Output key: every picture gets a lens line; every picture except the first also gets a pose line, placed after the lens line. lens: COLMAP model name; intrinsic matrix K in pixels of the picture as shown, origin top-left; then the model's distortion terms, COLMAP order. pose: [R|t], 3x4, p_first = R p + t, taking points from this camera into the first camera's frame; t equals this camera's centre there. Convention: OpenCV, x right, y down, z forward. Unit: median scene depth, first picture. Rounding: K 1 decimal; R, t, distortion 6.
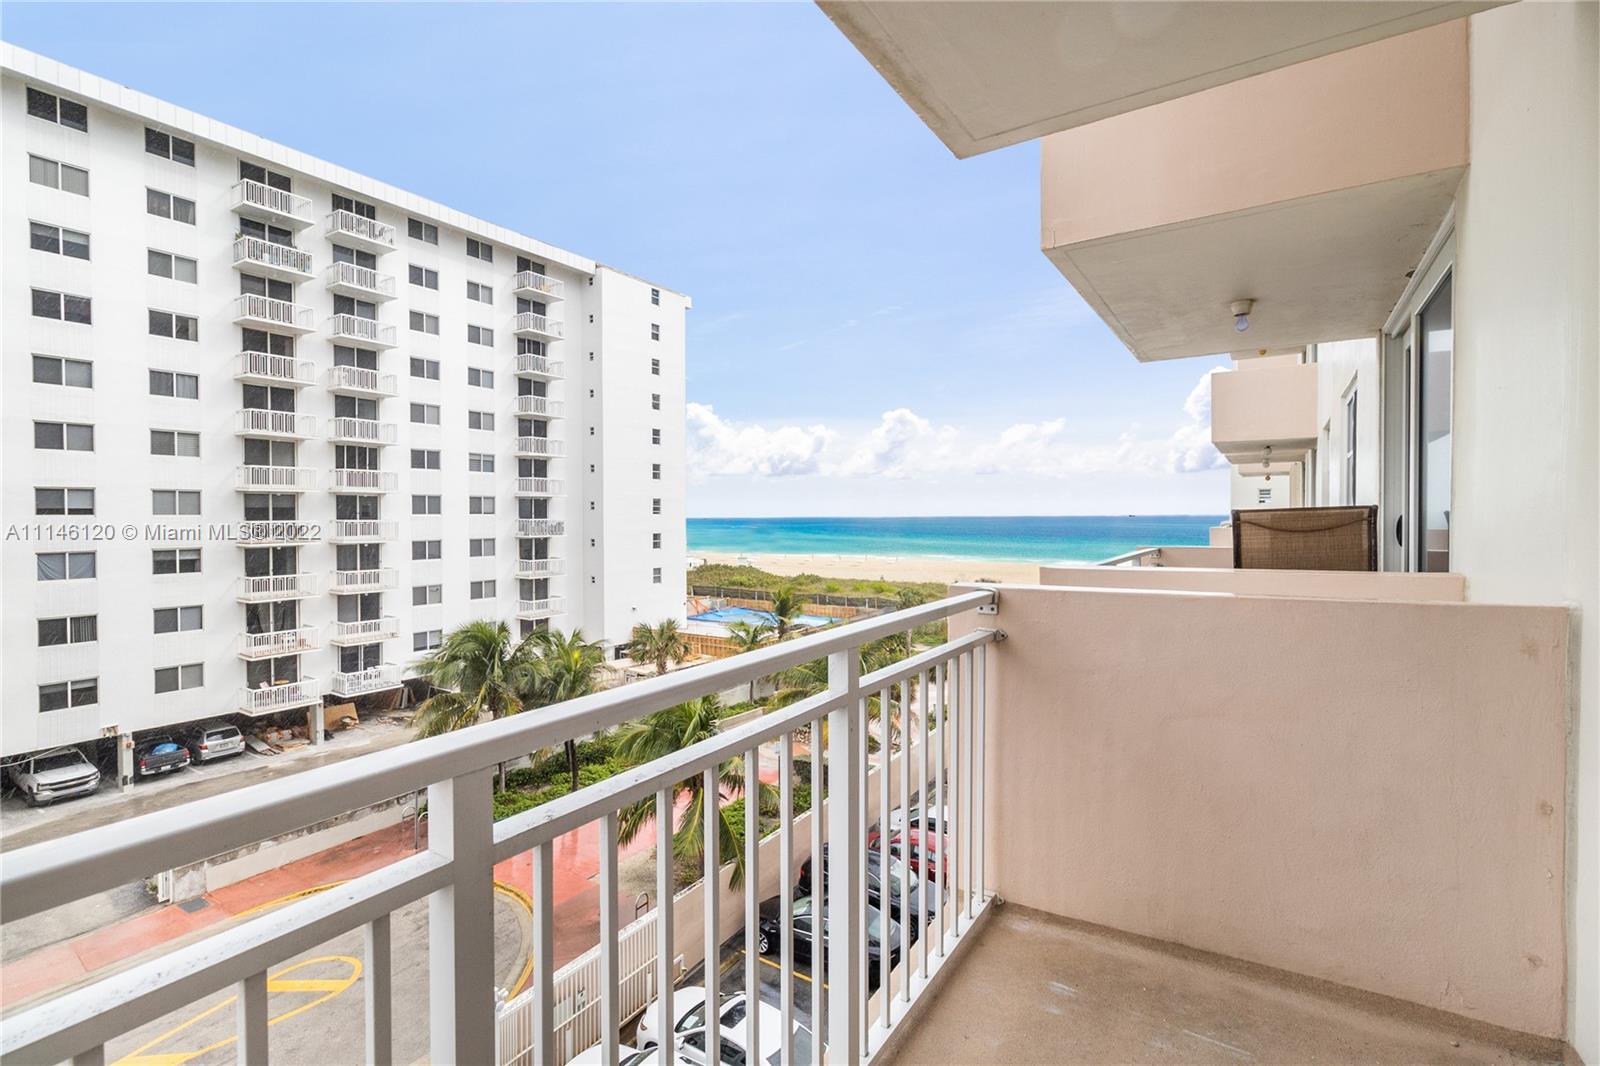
lens RADIAL K [[738.5, 0, 796.7], [0, 738.5, 526.2], [0, 0, 1]] dist [0.002426, 0.000551]
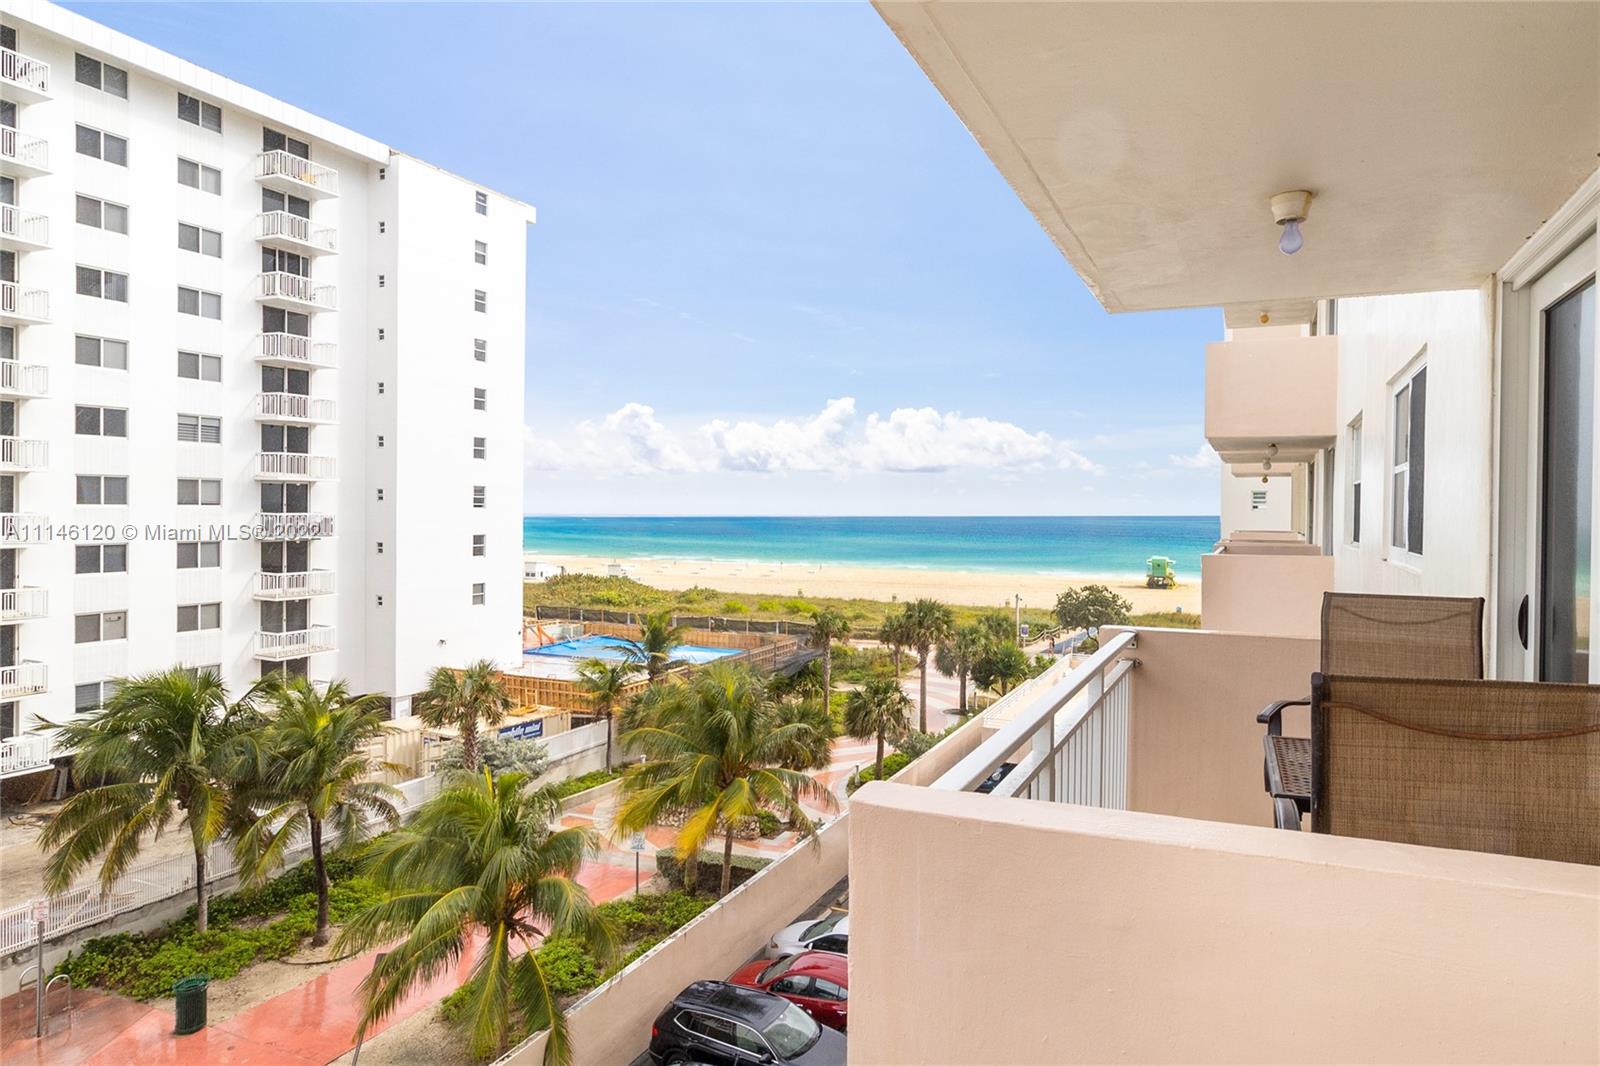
lens RADIAL K [[738.5, 0, 800.1], [0, 738.5, 525.3], [0, 0, 1]] dist [0.002426, 0.000551]
pose [[0.996757, 0.010329, 0.079806, 0.066127], [-0.011255, 0.999874, 0.011167, -0.011401], [-0.079681, -0.012029, 0.996748, 0.277155]]
